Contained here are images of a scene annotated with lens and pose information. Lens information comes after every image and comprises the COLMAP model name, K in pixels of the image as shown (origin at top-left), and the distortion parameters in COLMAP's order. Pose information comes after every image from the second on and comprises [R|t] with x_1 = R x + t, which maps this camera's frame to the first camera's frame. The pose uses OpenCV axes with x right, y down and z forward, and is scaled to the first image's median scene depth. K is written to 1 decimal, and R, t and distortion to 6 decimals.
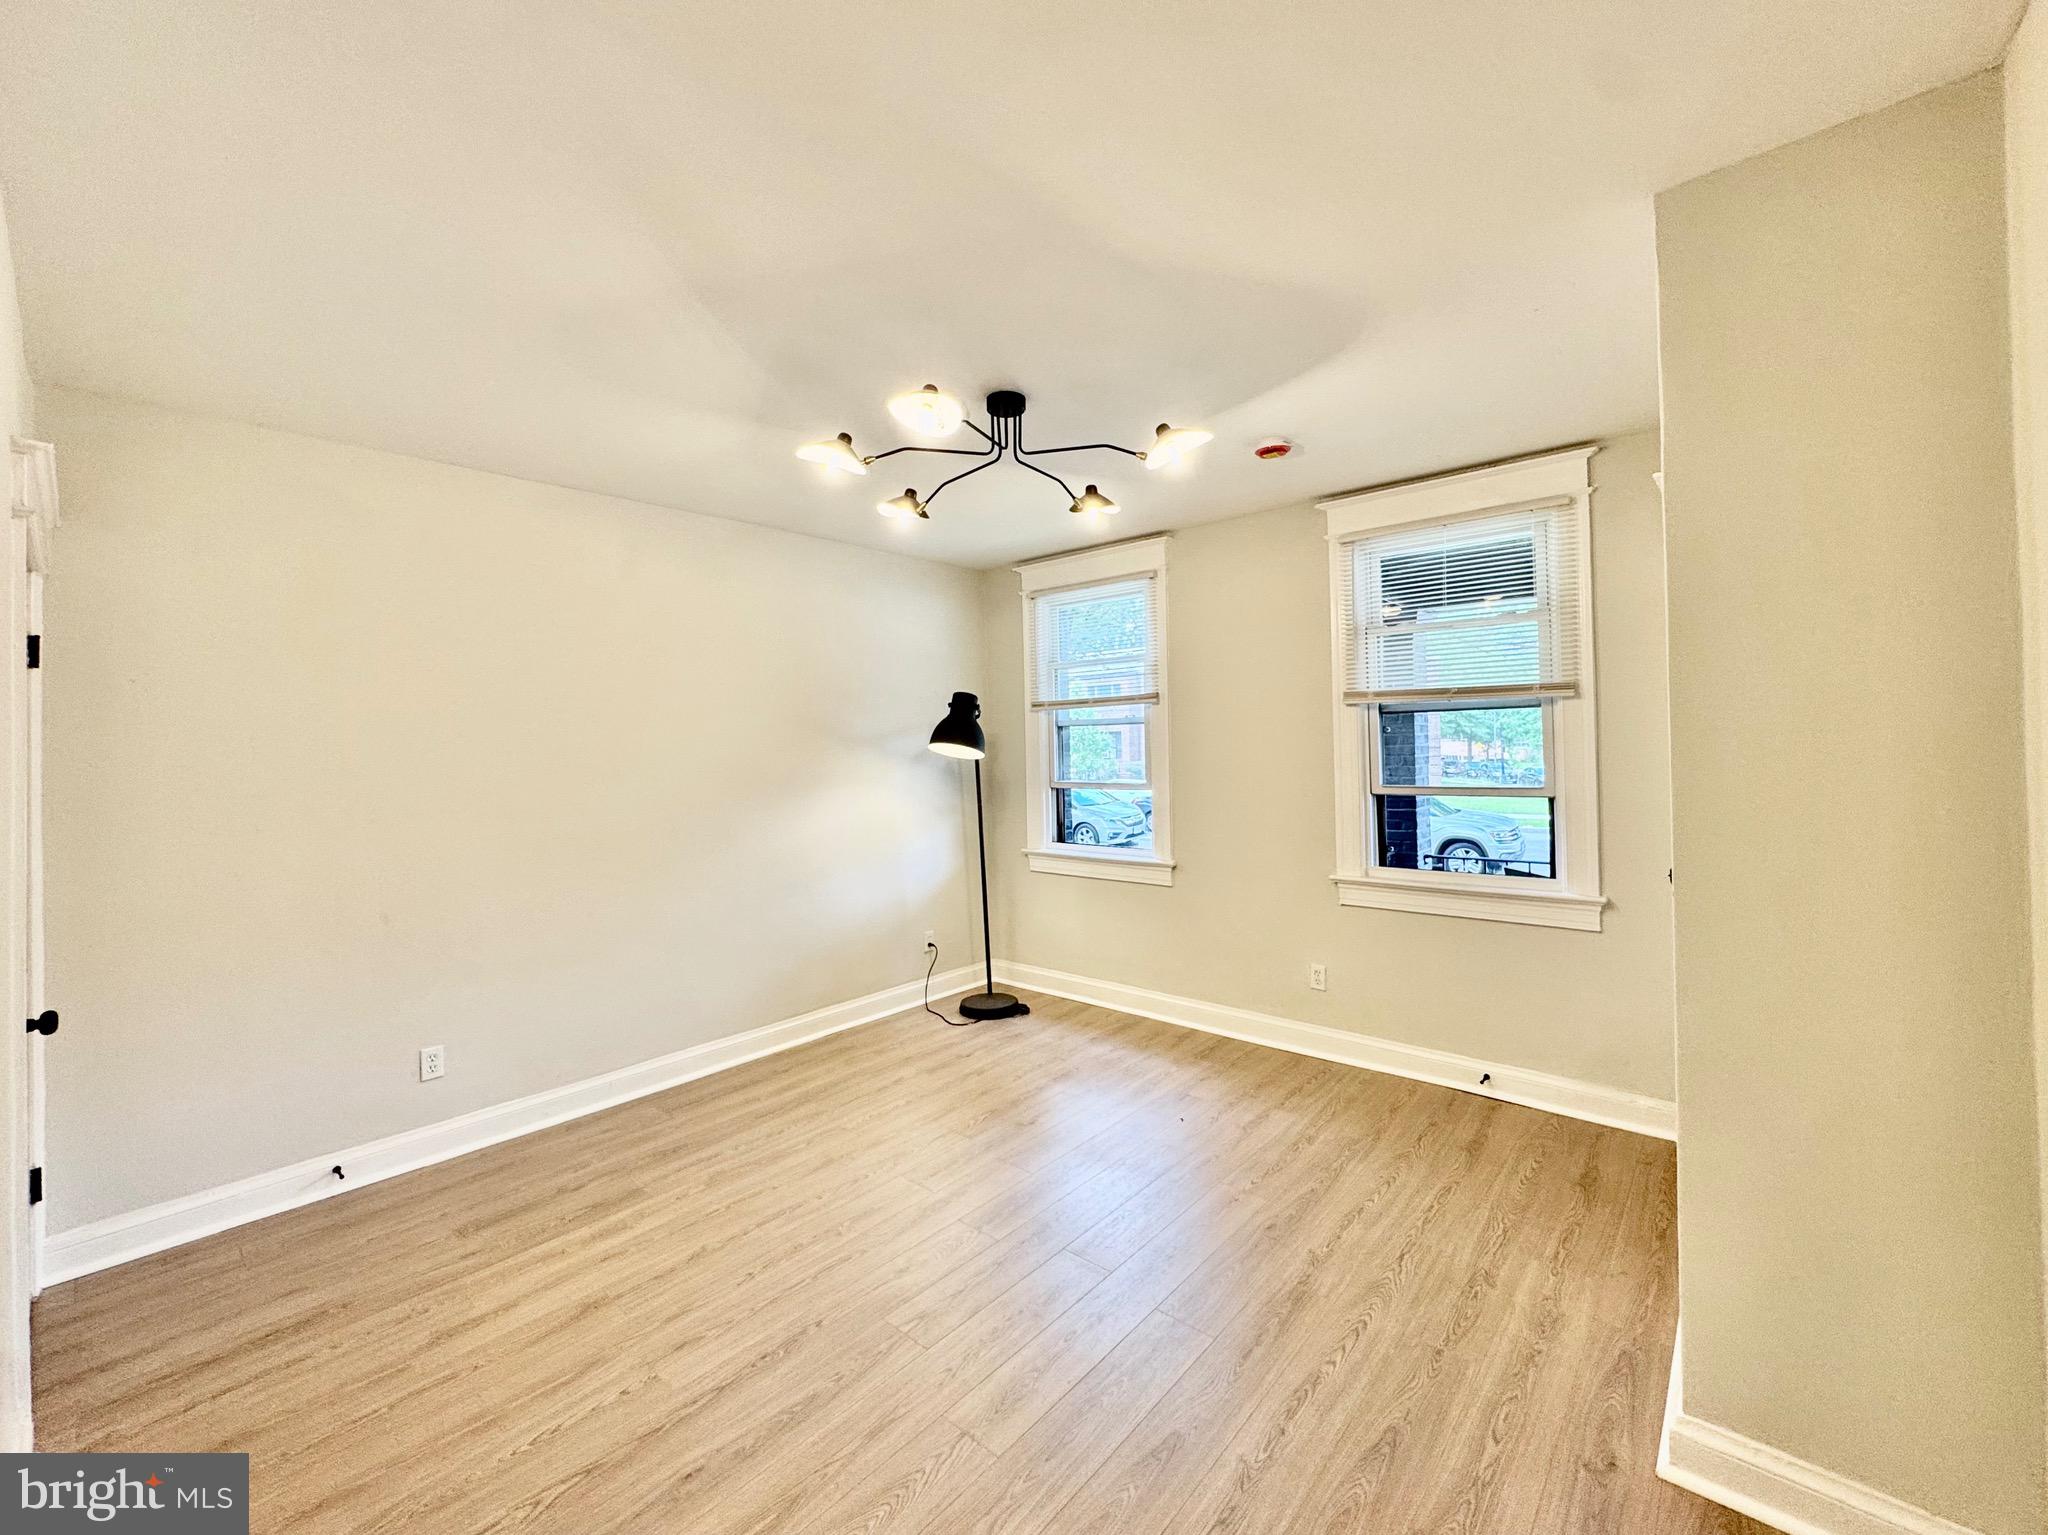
lens RADIAL K [[826.7, 0, 1030.5], [0, 826.7, 765.7], [0, 0, 1]] dist [-0.000551, 0.000001]
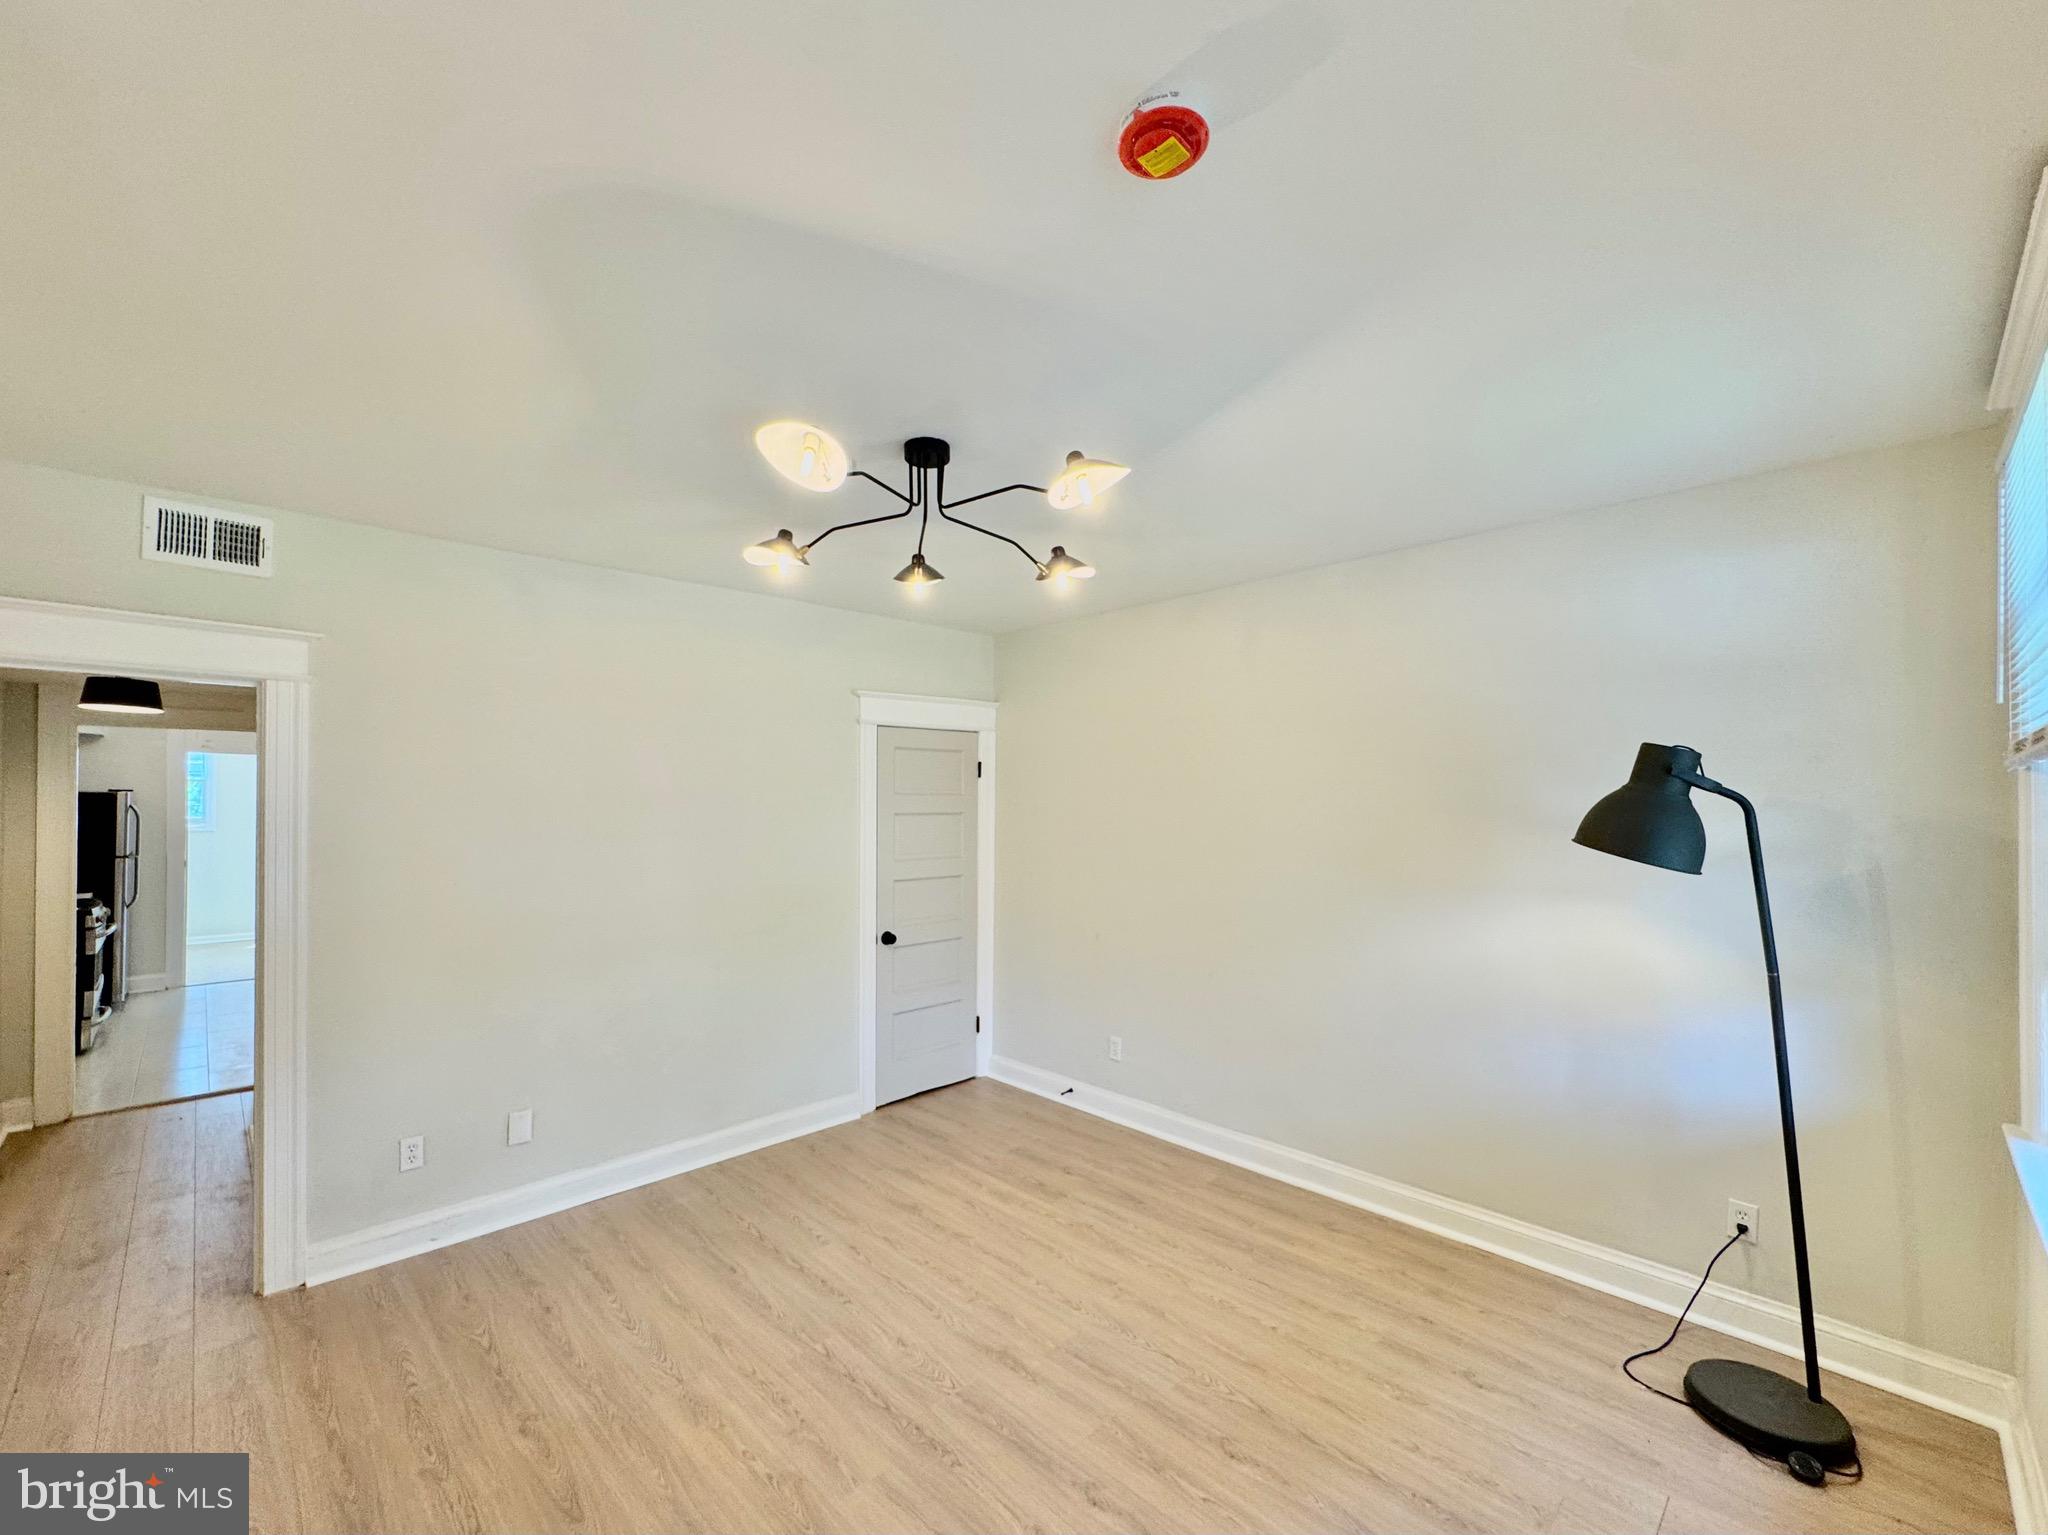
lens RADIAL K [[841.0, 0, 1026.9], [0, 841.0, 781.5], [0, 0, 1]] dist [0.000906, 0.000040]
pose [[-0.072968, -0.007929, -0.997303, 0.774617], [-0.021716, 0.999744, -0.006360, -0.085296], [0.997098, 0.021193, -0.073122, 1.041398]]
